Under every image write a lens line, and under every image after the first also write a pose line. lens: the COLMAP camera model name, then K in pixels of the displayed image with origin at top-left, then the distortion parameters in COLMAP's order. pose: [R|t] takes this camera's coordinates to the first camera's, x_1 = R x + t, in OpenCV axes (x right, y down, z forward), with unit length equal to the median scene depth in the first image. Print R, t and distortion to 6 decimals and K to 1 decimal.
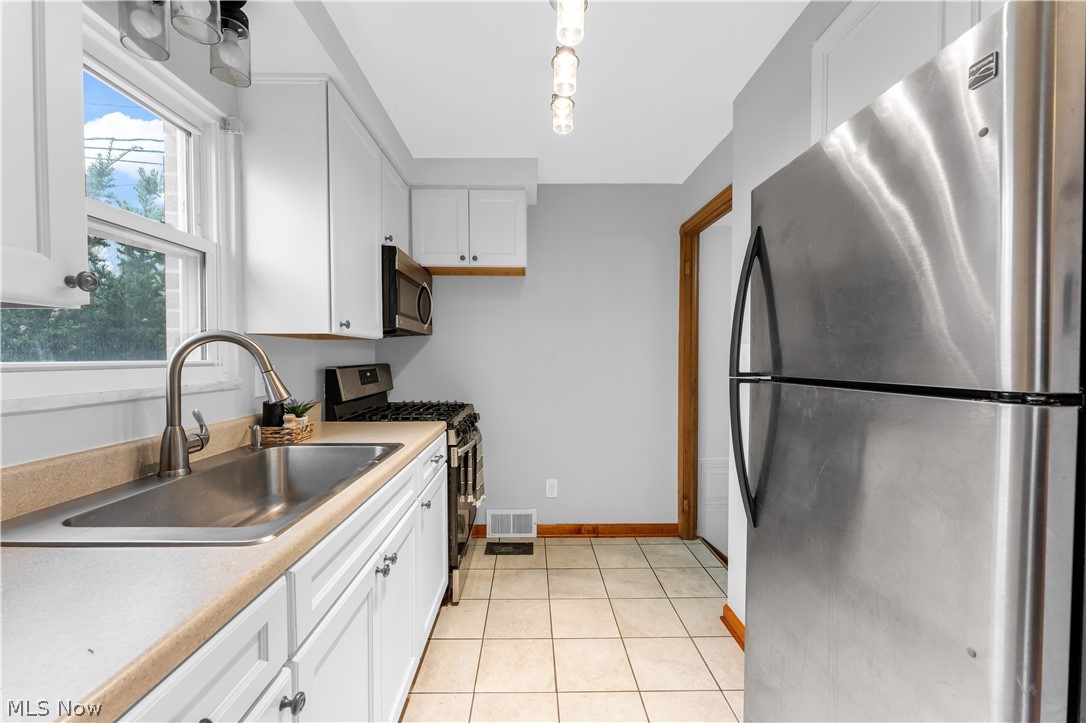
lens RADIAL K [[434.2, 0, 536.4], [0, 434.2, 366.3], [0, 0, 1]] dist [0.003344, 0.000012]
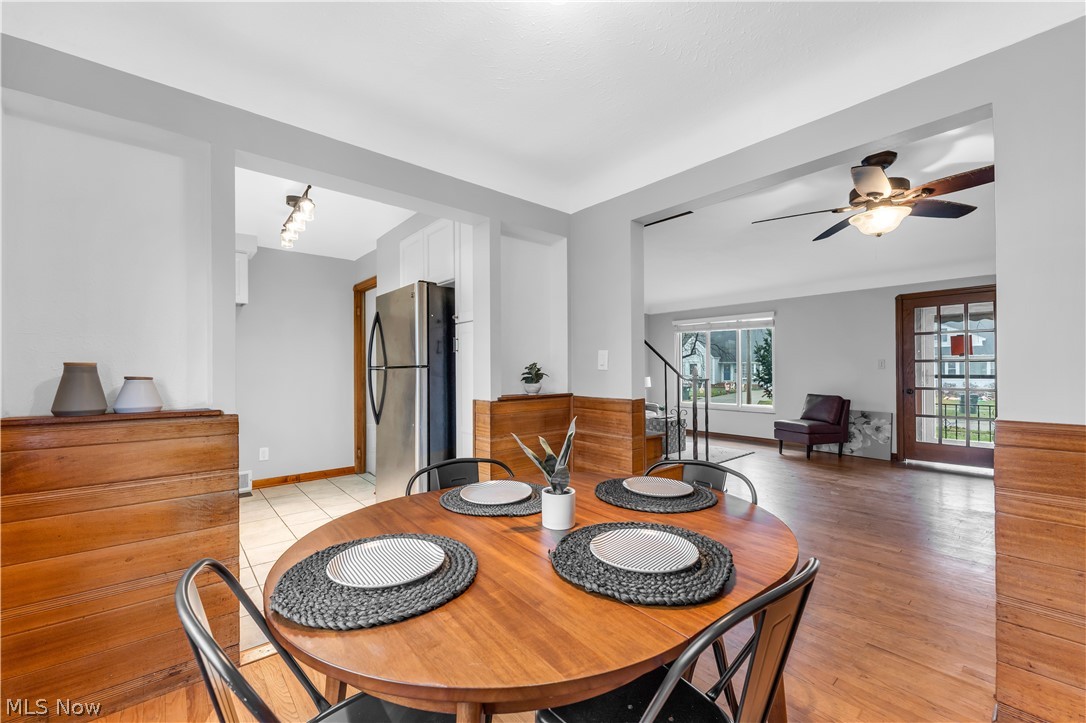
lens RADIAL K [[434.2, 0, 536.4], [0, 434.2, 366.3], [0, 0, 1]] dist [0.003344, 0.000012]
pose [[0.774933, -0.000371, 0.632044, -0.218418], [0.022647, 0.999374, -0.027180, 0.057960], [-0.631638, 0.035377, 0.774456, -0.876192]]
